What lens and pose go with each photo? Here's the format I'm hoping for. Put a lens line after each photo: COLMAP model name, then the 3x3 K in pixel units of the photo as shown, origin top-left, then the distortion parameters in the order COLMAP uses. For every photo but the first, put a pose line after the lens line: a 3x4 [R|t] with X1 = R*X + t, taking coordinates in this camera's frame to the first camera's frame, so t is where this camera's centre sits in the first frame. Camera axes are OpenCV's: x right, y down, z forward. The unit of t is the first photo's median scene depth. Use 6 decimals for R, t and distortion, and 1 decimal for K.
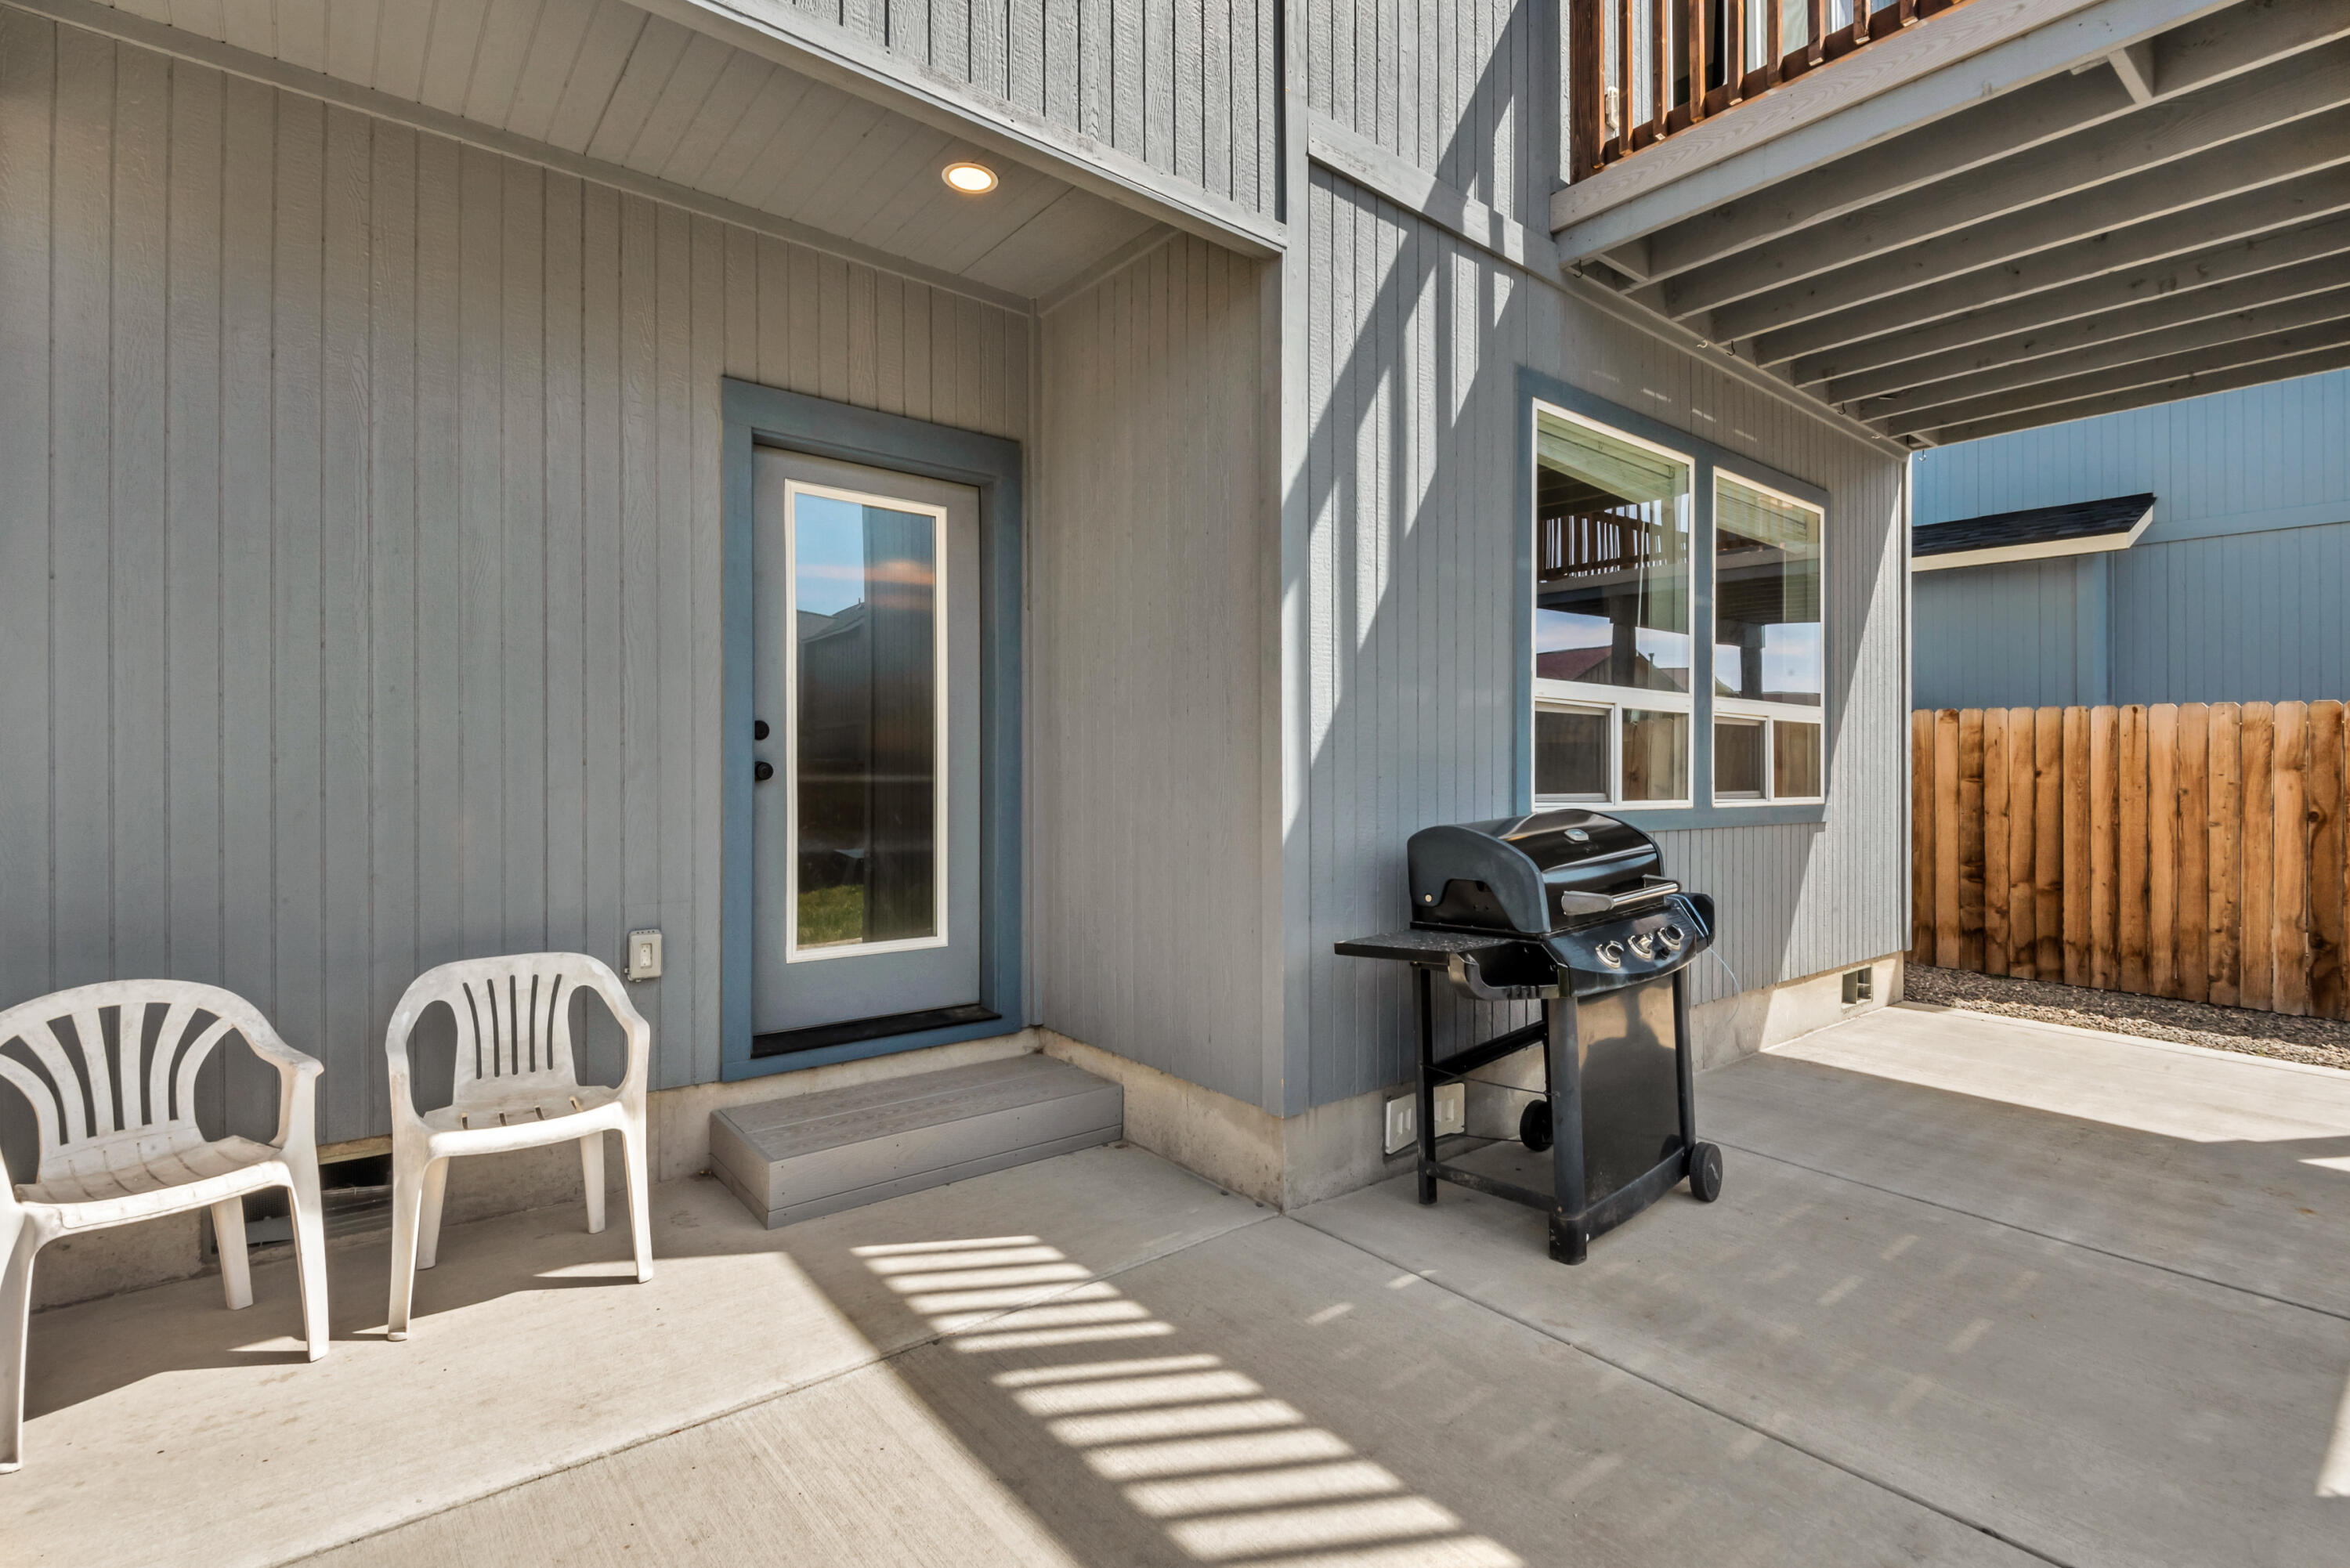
lens RADIAL K [[1108.5, 0, 1224.6], [0, 1108.5, 786.3], [0, 0, 1]] dist [0.001703, -0.000420]
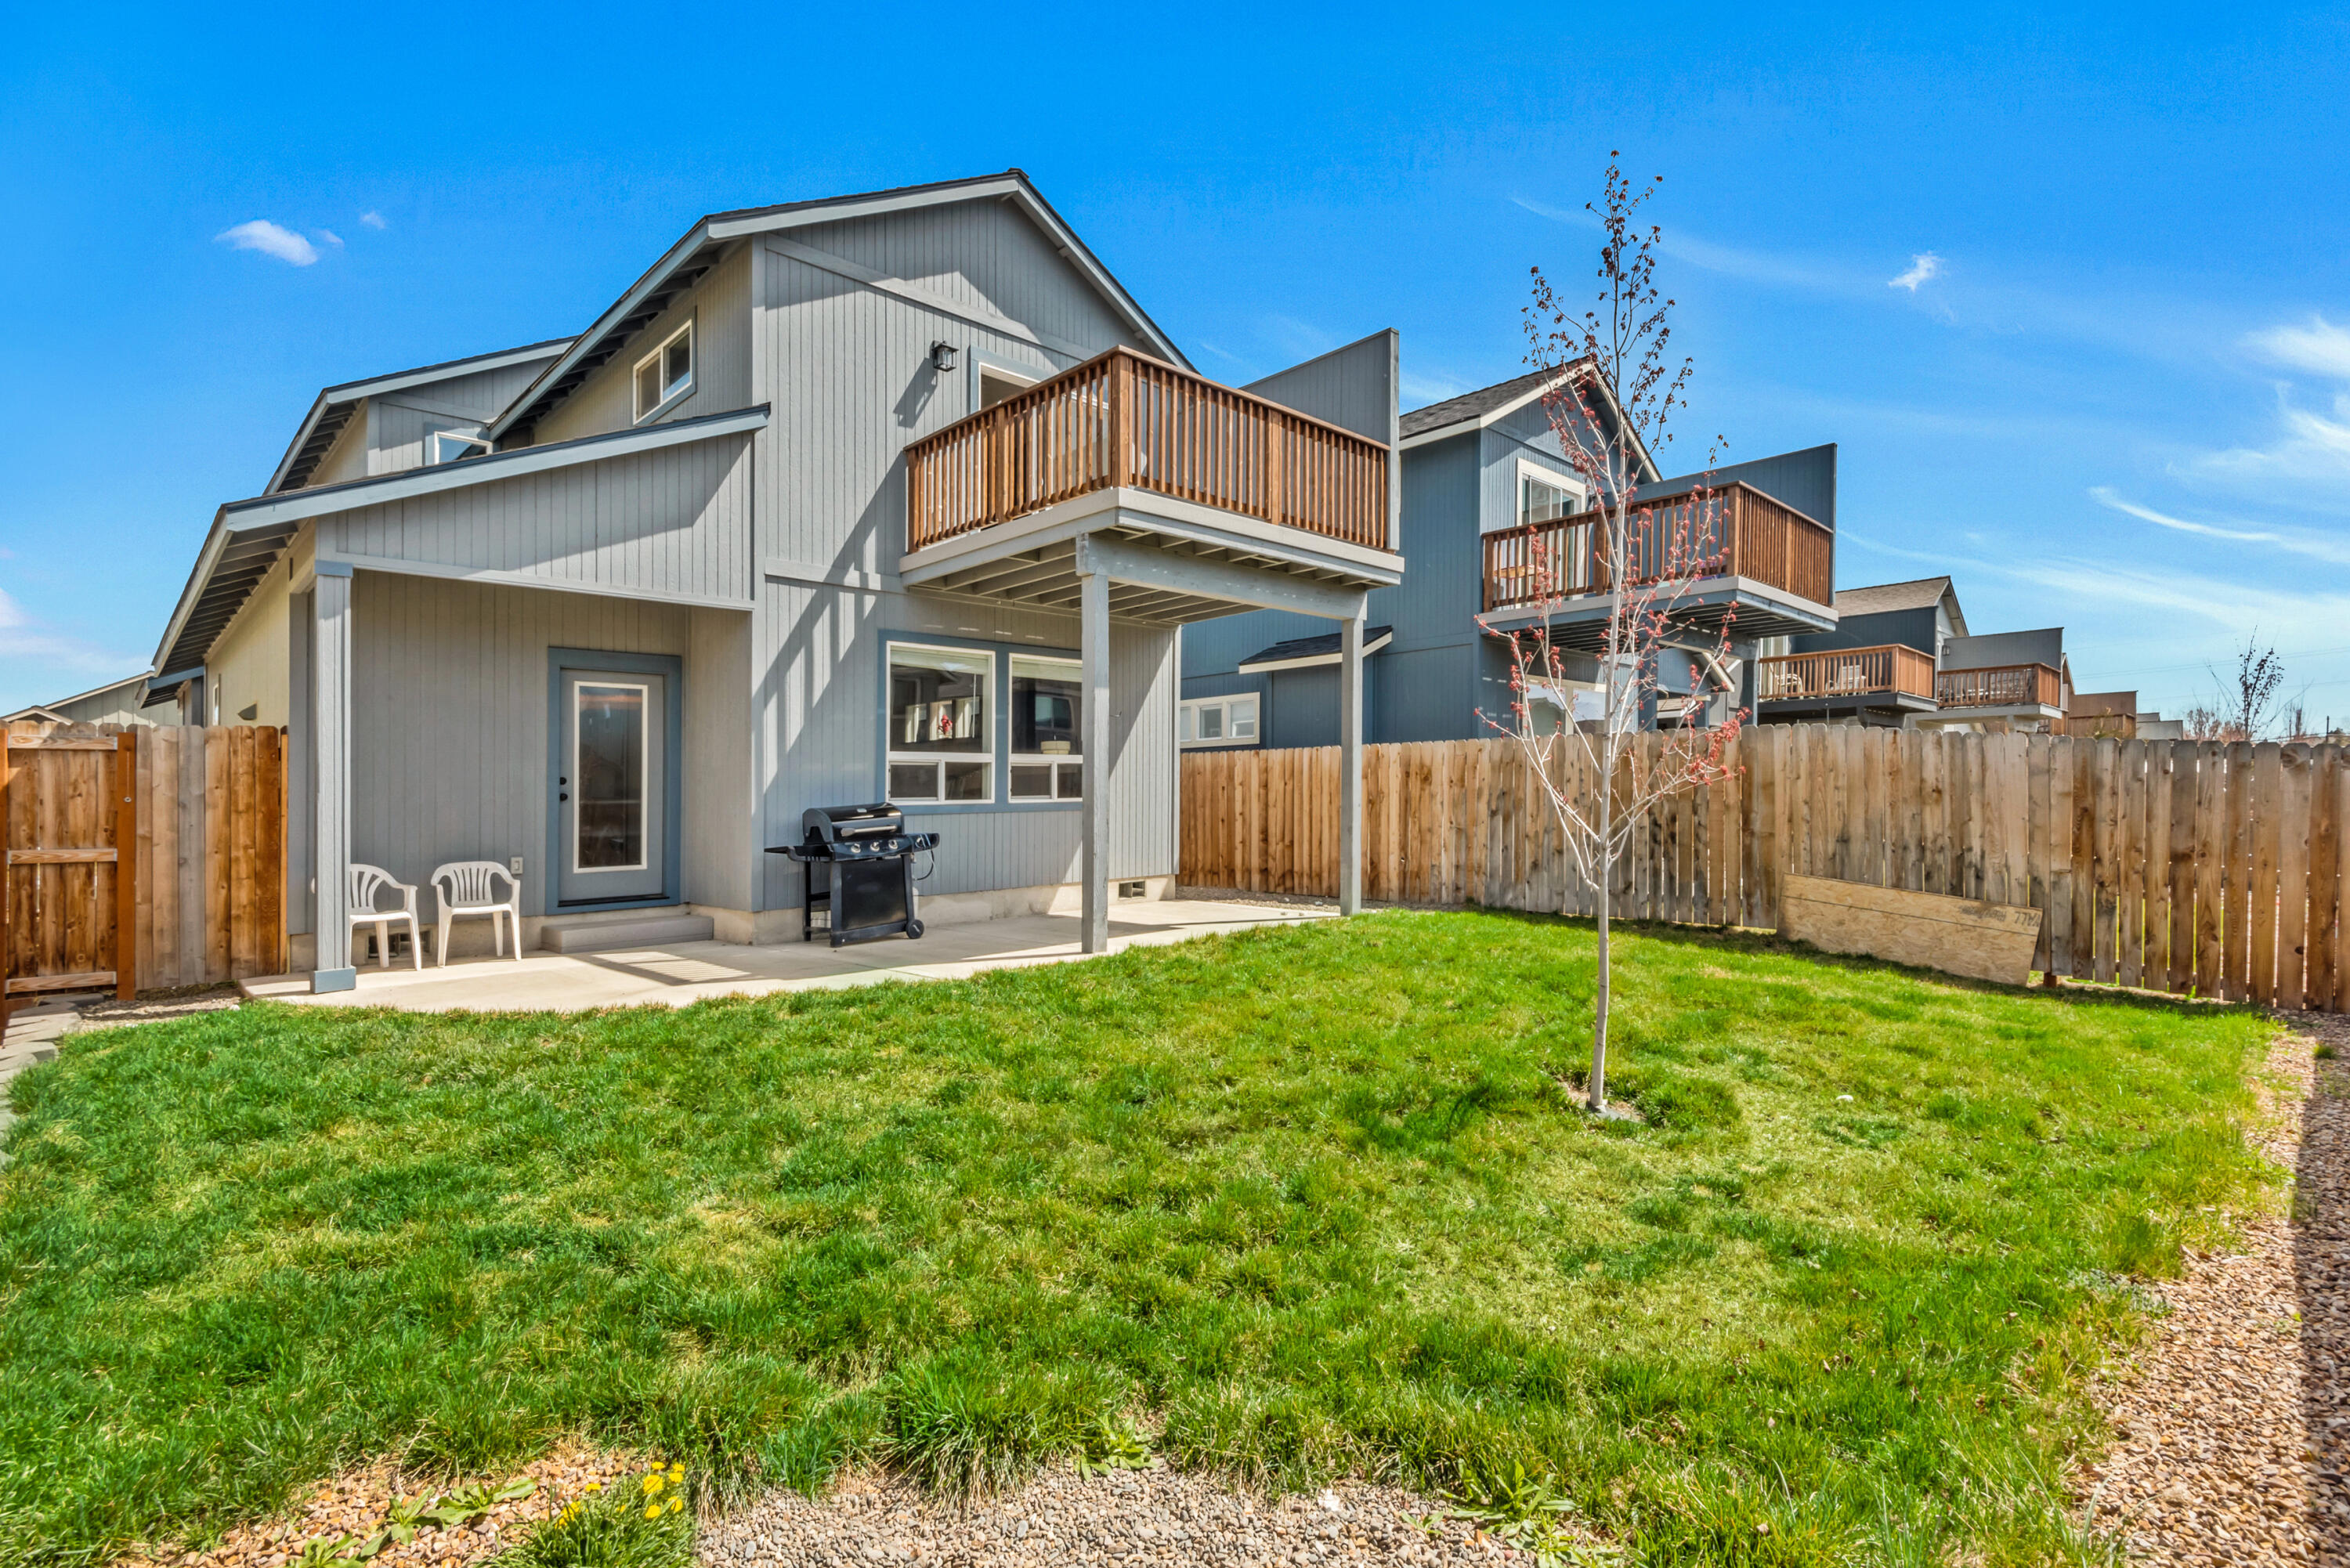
lens RADIAL K [[1079.6, 0, 1179.1], [0, 1079.6, 745.5], [0, 0, 1]] dist [0.013822, -0.009578]
pose [[0.994724, -0.025489, 0.099367, 0.718076], [0.032036, 0.997380, -0.064865, 0.071788], [-0.097453, 0.067706, 0.992934, -1.558644]]
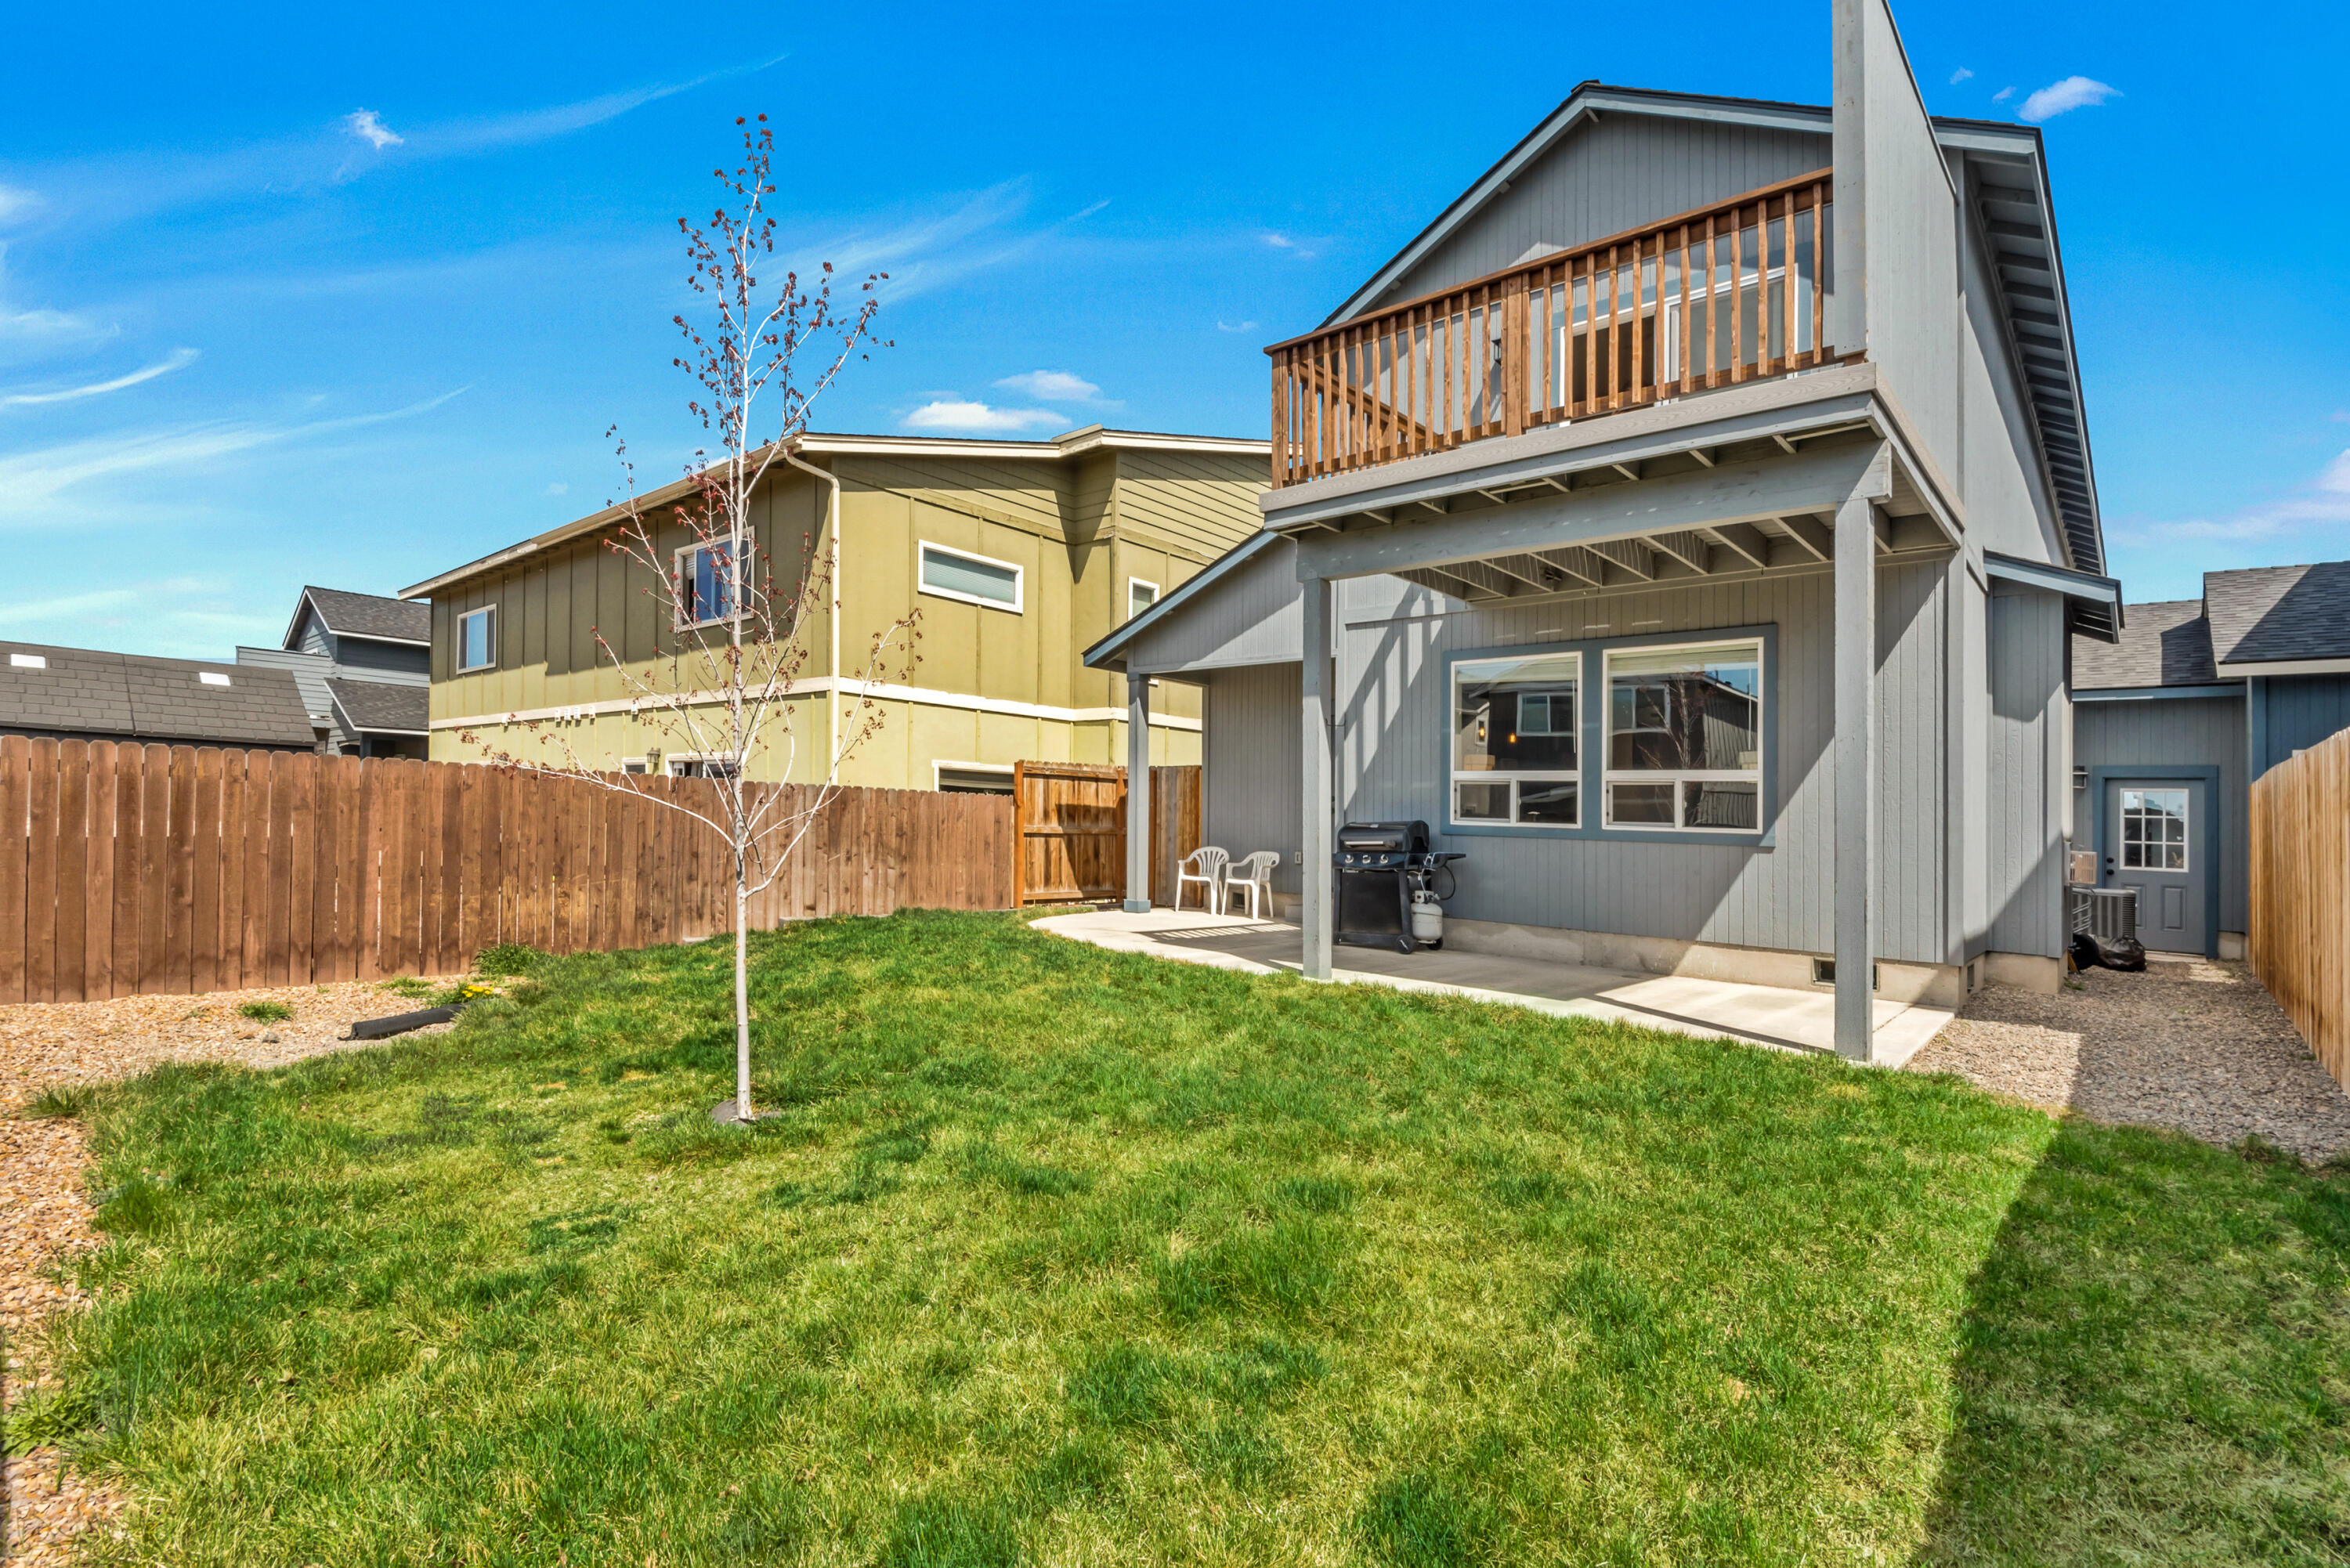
lens RADIAL K [[1073.9, 0, 1175.0], [0, 1073.9, 784.0], [0, 0, 1]] dist [-0.035699, -0.000185]
pose [[0.157168, -0.039987, -0.986762, 2.703939], [-0.048795, 0.997645, -0.048200, 0.083406], [0.986366, 0.055725, 0.154847, 0.010096]]
